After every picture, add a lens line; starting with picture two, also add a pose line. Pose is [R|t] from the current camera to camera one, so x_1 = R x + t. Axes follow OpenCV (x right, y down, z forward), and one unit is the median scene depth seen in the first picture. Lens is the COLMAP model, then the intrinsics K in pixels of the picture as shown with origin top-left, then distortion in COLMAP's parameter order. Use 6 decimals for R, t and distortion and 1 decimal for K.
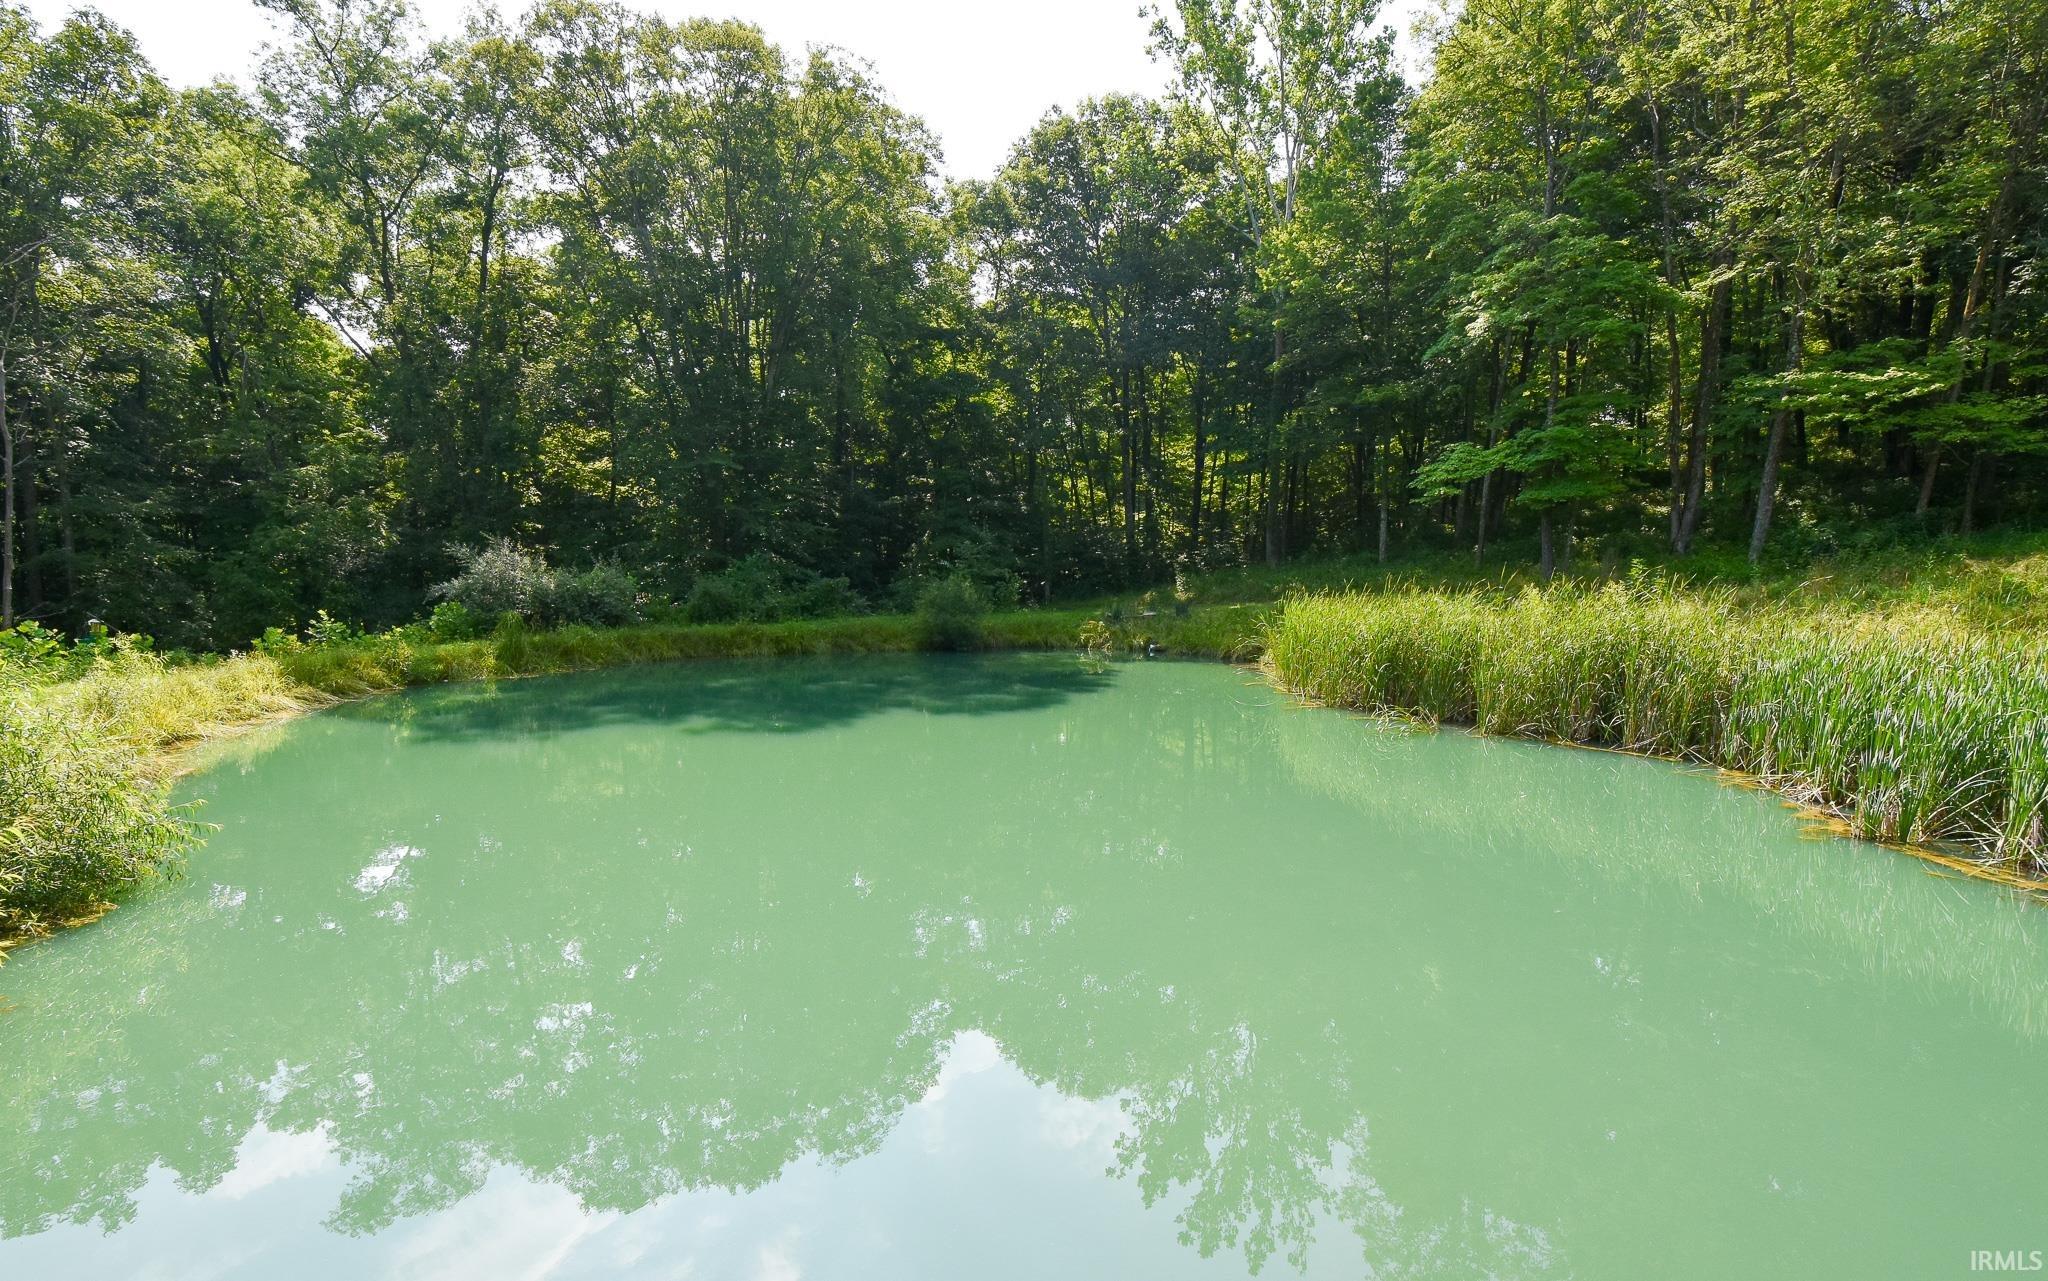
lens RADIAL K [[988.2, 0, 1020.7], [0, 988.2, 646.1], [0, 0, 1]] dist [0.002424, 0.000270]
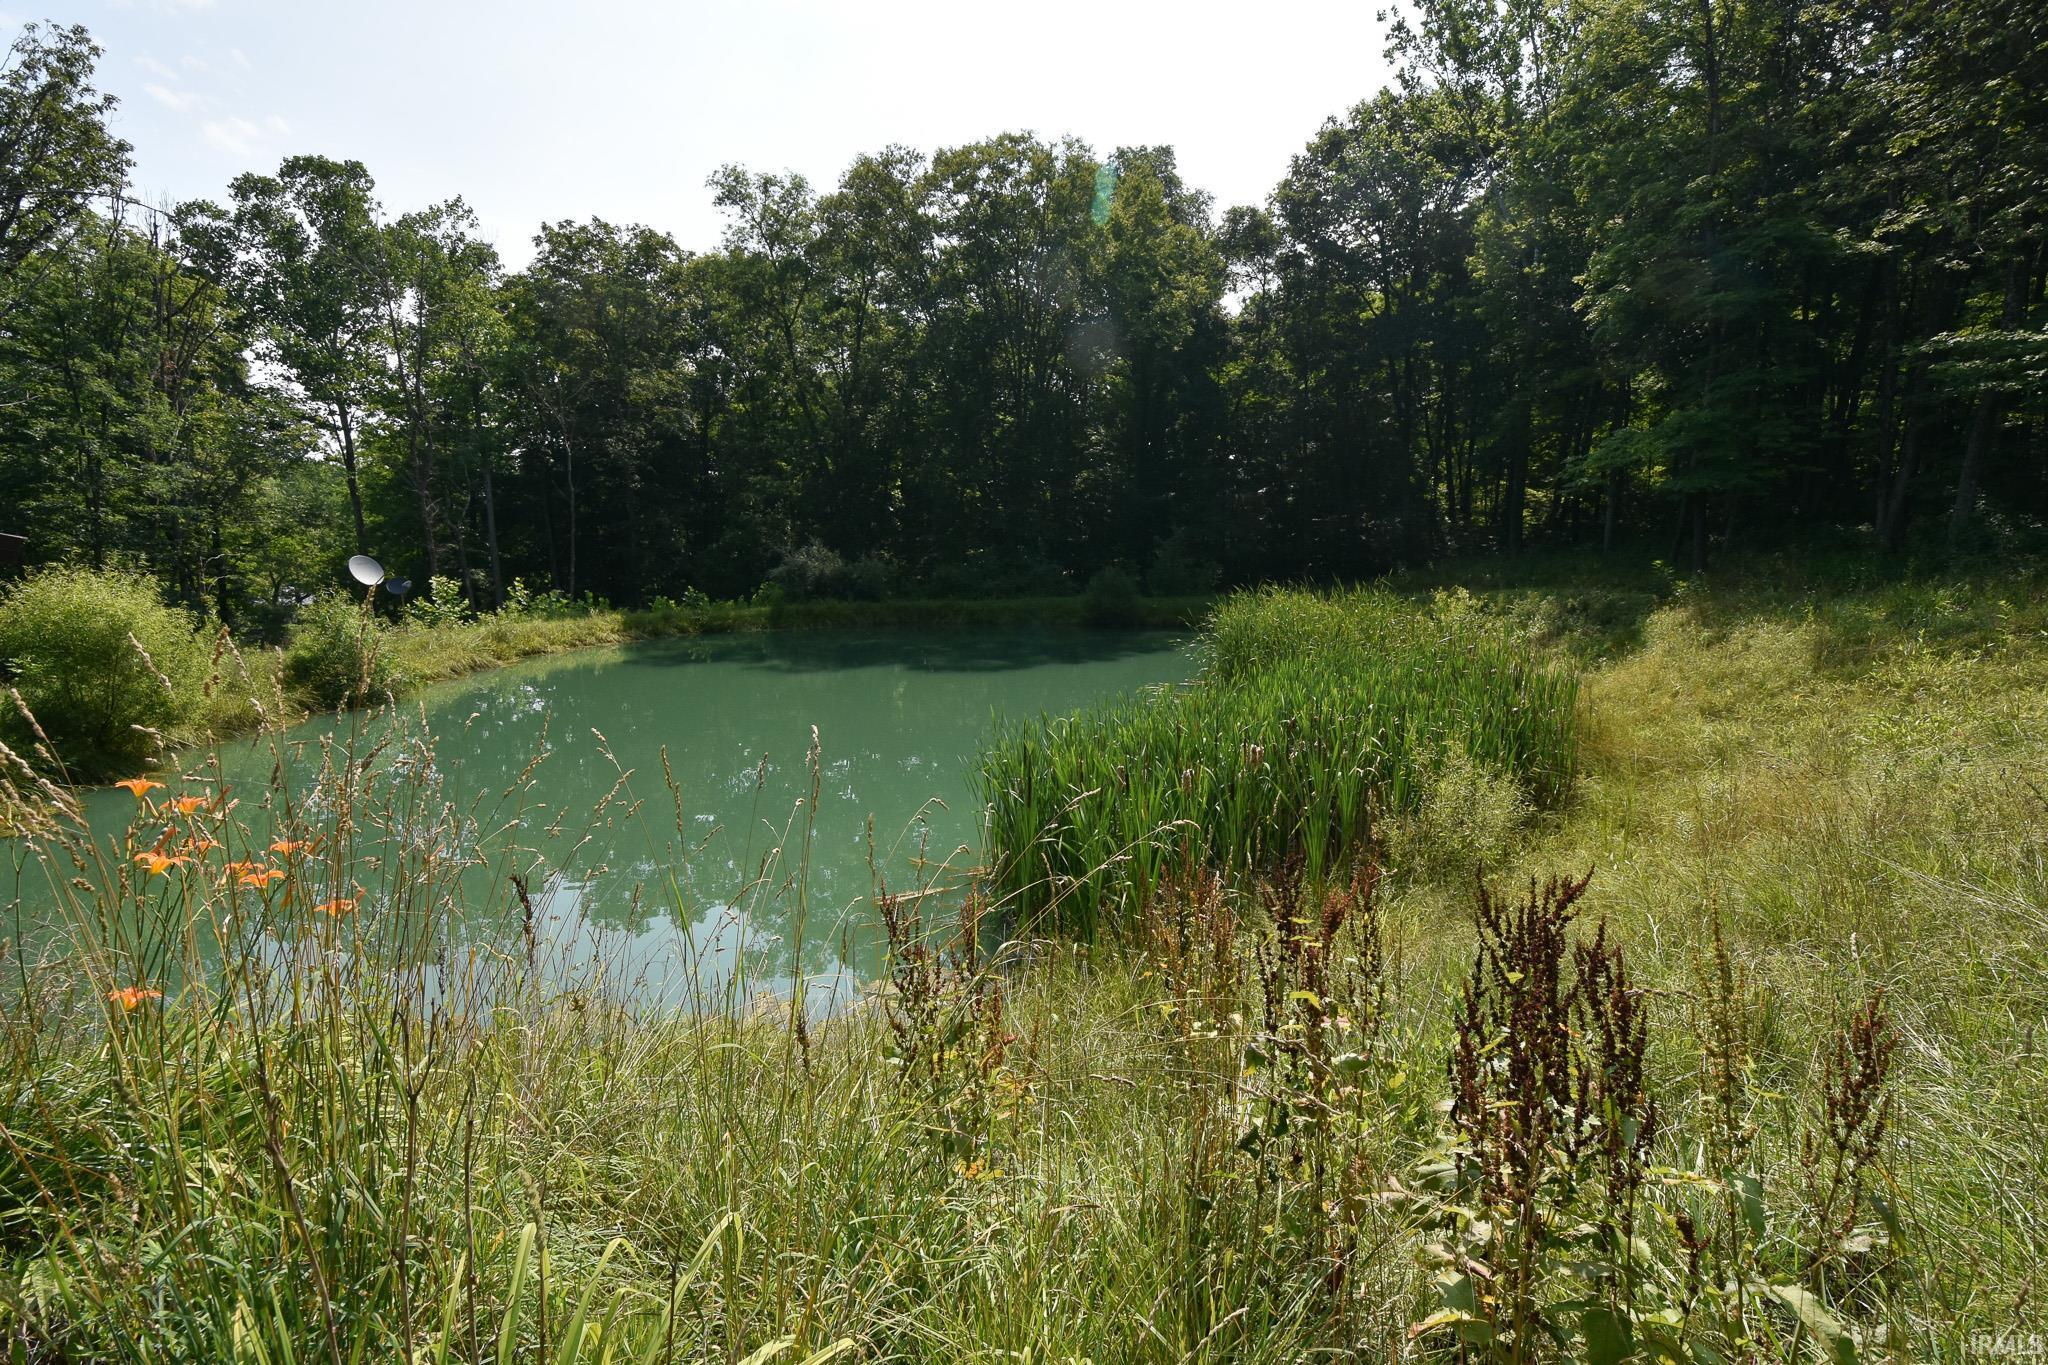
lens RADIAL K [[890.8, 0, 1031.3], [0, 890.8, 692.8], [0, 0, 1]] dist [-0.004008, 0.001226]
pose [[0.890866, 0.069579, -0.448906, 0.345974], [-0.033759, 0.995608, 0.087322, -0.005460], [0.453010, -0.062637, 0.889302, -0.052267]]
